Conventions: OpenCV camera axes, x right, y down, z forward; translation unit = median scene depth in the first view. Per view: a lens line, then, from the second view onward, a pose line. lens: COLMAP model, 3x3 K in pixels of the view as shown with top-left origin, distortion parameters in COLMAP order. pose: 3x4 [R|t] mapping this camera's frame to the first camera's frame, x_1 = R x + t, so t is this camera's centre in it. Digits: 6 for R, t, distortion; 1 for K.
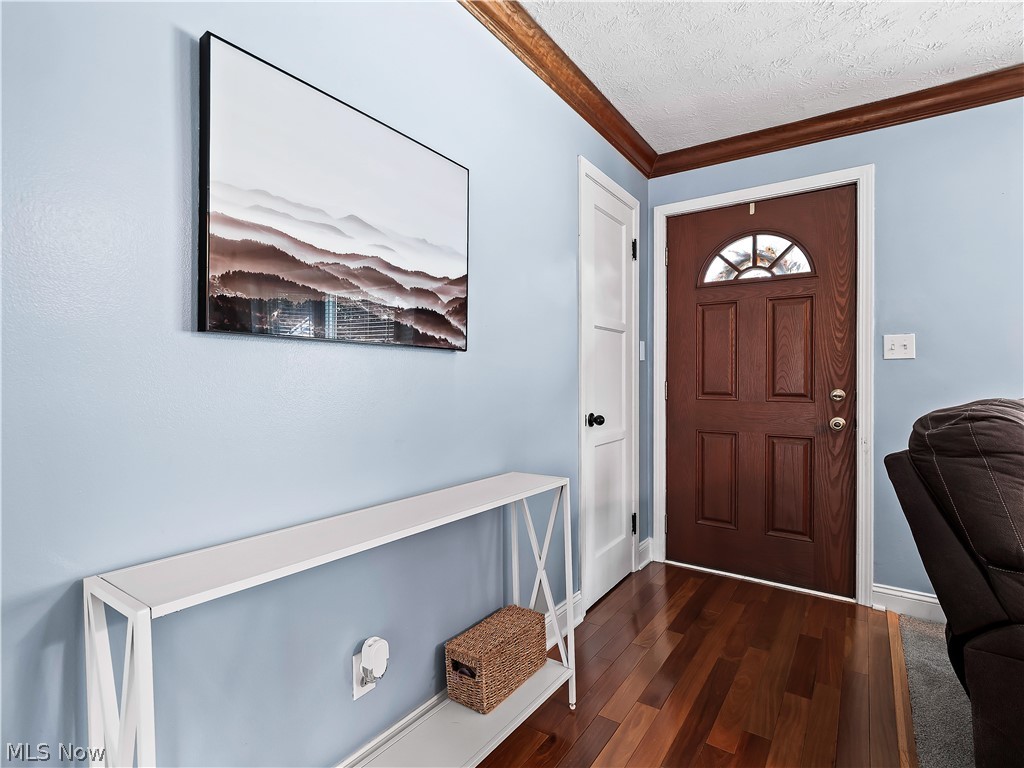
lens RADIAL K [[508.0, 0, 512.0], [0, 508.0, 384.0], [0, 0, 1]] dist [0.002502, -0.000310]
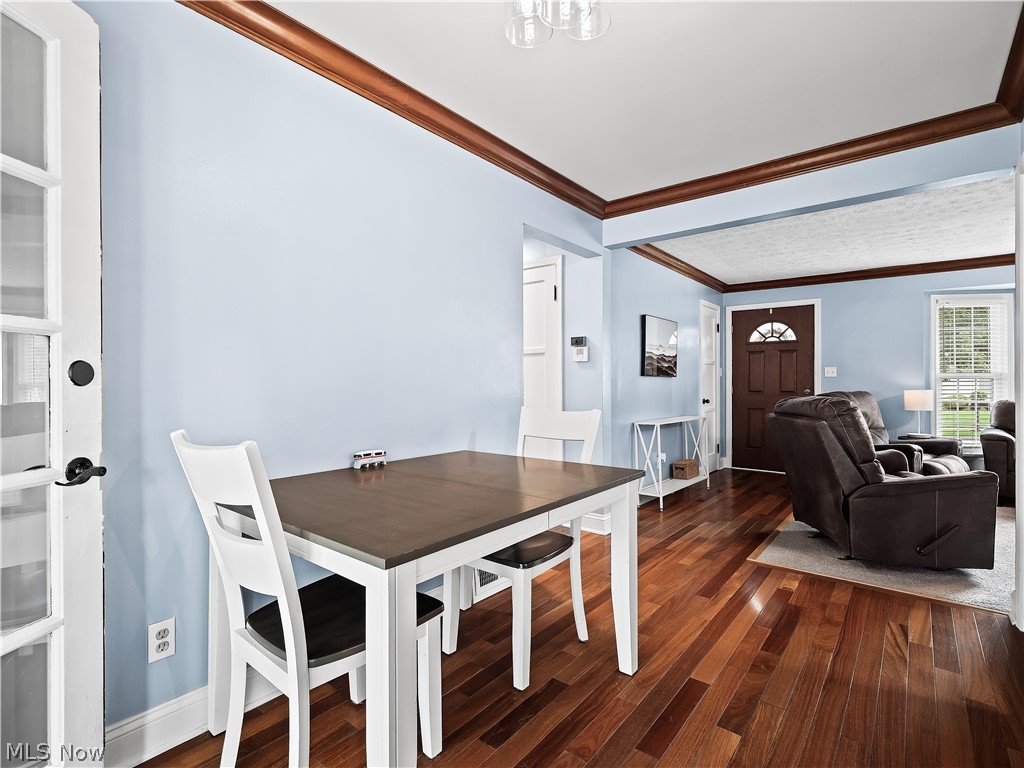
lens RADIAL K [[498.7, 0, 508.0], [0, 498.7, 379.8], [0, 0, 1]] dist [0.000739, -0.008662]
pose [[0.996414, -0.000188, -0.084616, -0.532690], [-0.000897, 0.999918, -0.012783, -0.002357], [0.084612, 0.012813, 0.996332, -1.368406]]
